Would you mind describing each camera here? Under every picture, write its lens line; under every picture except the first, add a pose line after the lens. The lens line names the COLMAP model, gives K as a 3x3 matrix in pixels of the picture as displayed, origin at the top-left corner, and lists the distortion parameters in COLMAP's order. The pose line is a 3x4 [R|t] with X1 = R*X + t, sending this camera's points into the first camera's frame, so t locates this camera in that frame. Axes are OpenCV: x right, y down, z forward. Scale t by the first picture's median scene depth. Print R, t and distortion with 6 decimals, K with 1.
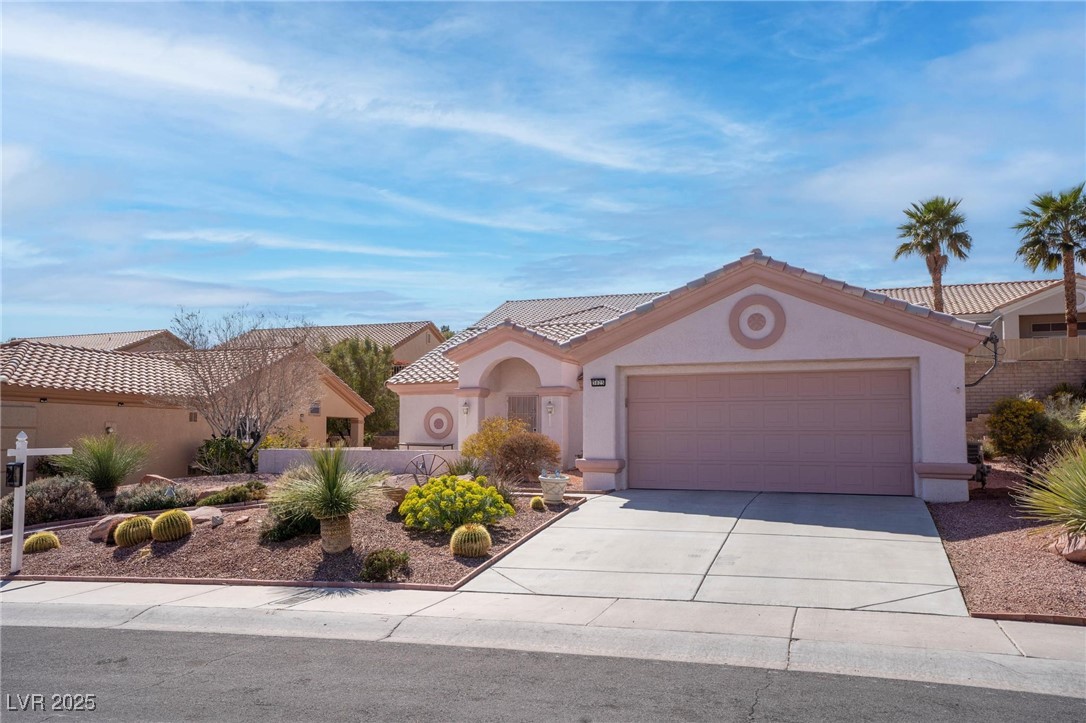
lens RADIAL K [[843.5, 0, 543.0], [0, 843.5, 361.5], [0, 0, 1]] dist [0.003971, 0.126361]
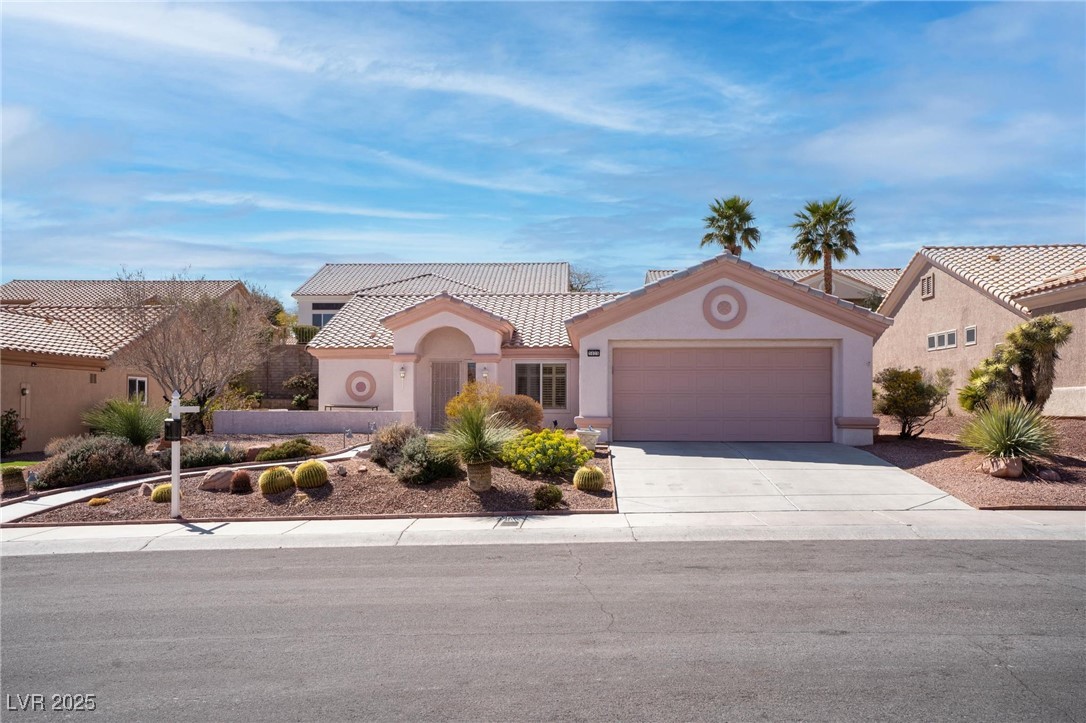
lens RADIAL K [[843.5, 0, 543.0], [0, 843.5, 361.5], [0, 0, 1]] dist [0.003971, 0.126361]
pose [[0.955432, 0.013945, 0.294882, -0.288917], [-0.026517, 0.998900, 0.038679, -0.006229], [-0.294018, -0.044774, 0.954751, -0.101189]]
